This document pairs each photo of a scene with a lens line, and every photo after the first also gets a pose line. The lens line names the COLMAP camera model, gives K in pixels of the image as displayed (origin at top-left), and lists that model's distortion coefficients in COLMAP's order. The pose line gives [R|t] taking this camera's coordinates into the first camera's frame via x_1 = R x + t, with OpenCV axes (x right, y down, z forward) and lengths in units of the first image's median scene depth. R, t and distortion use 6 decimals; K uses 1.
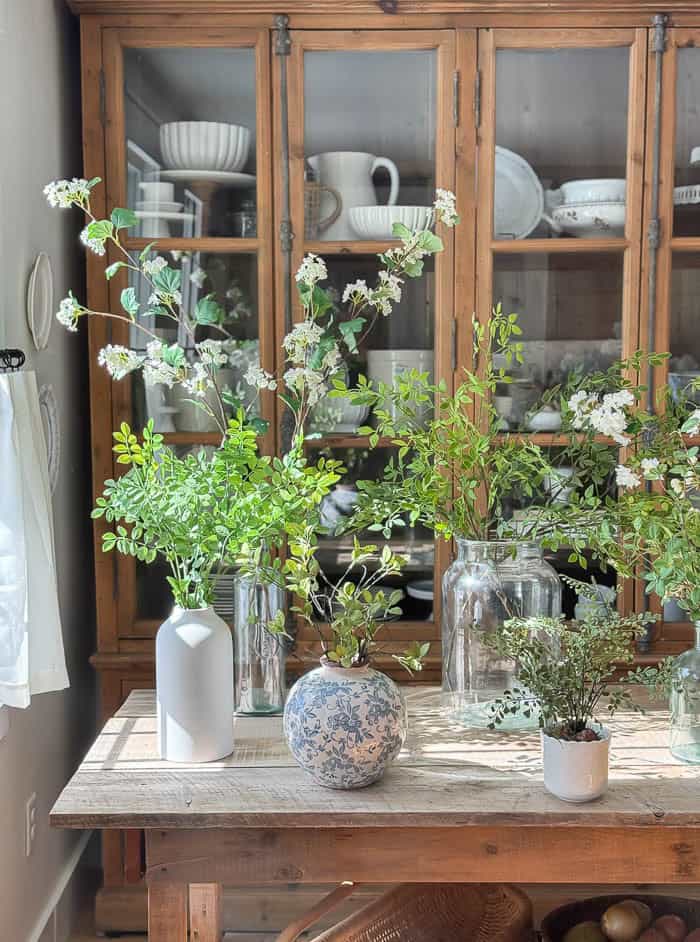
lens RADIAL K [[1298.4, 0, 351.2], [0, 1298.4, 484.0], [0, 0, 1]] dist [0.163773, -0.480657]
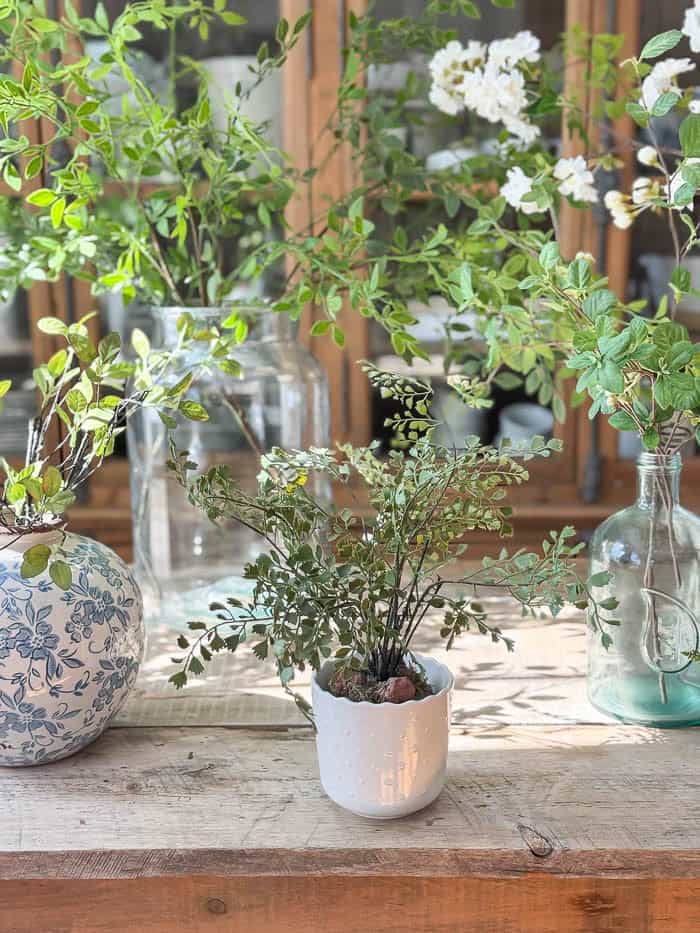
lens RADIAL K [[1296.9, 0, 350.0], [0, 1296.9, 466.5], [0, 0, 1]] dist [0.156682, -0.105397]
pose [[0.999989, -0.002306, 0.004107, 0.144859], [0.001846, 0.994065, 0.108770, 0.052725], [-0.004333, -0.108762, 0.994058, 0.479292]]
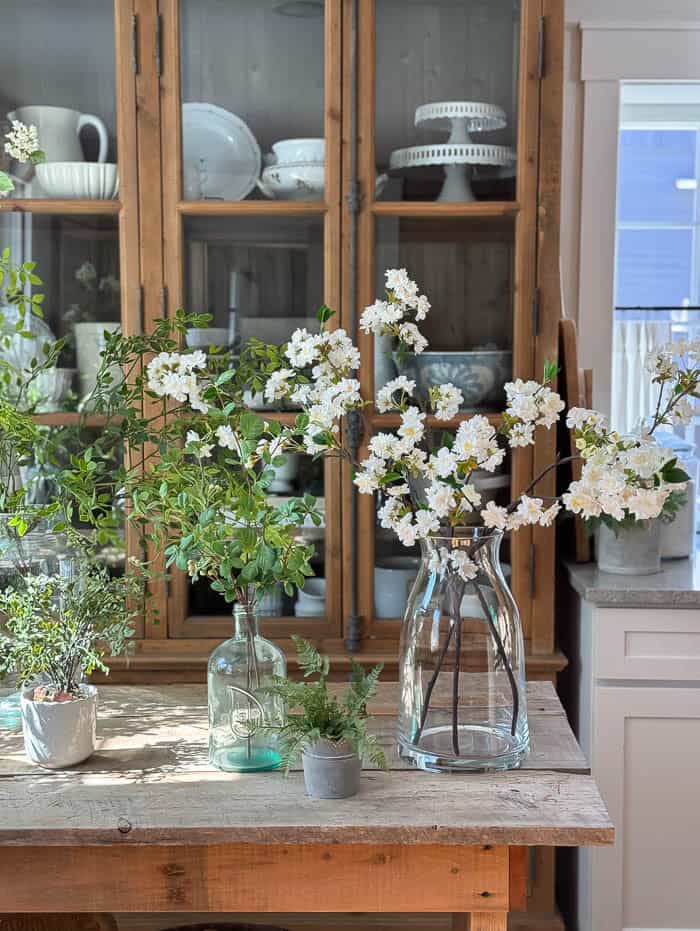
lens RADIAL K [[1294.1, 0, 350.0], [0, 1294.1, 465.5], [0, 0, 1]] dist [0.156682, -0.105397]
pose [[0.999966, 0.006645, 0.004927, 0.332991], [-0.006516, 0.999646, -0.025792, 0.033125], [-0.005097, 0.025759, 0.999655, 0.129261]]
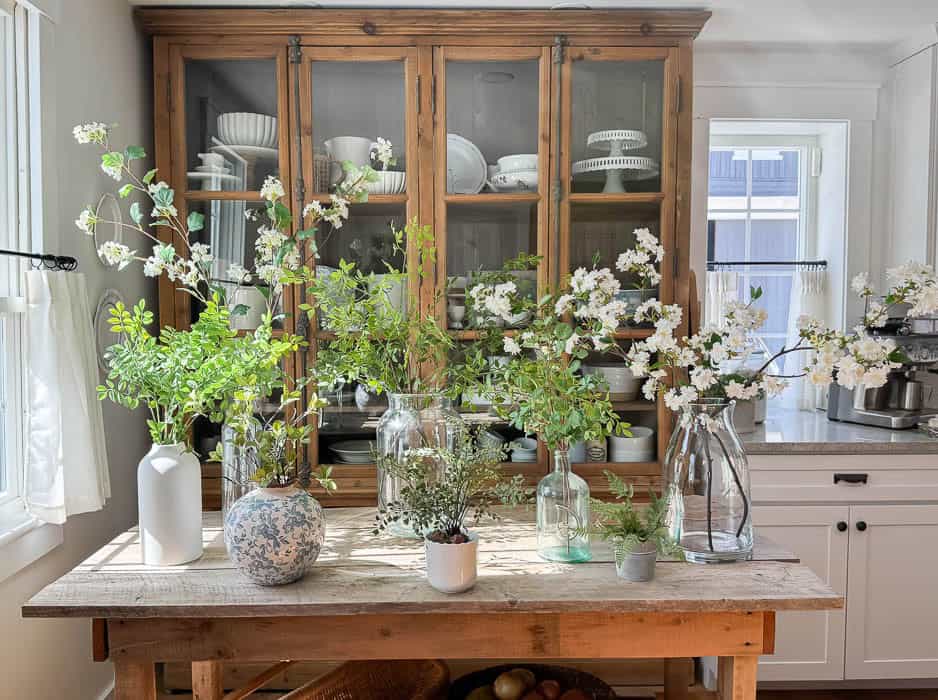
lens RADIAL K [[798.6, 0, 450.9], [0, 798.6, 354.4], [0, 0, 1]] dist [0.169710, -0.394318]
pose [[0.999800, -0.001440, 0.019968, 0.142606], [0.002435, 0.998751, -0.049904, 0.047844], [-0.019871, 0.049942, 0.998554, 0.195704]]
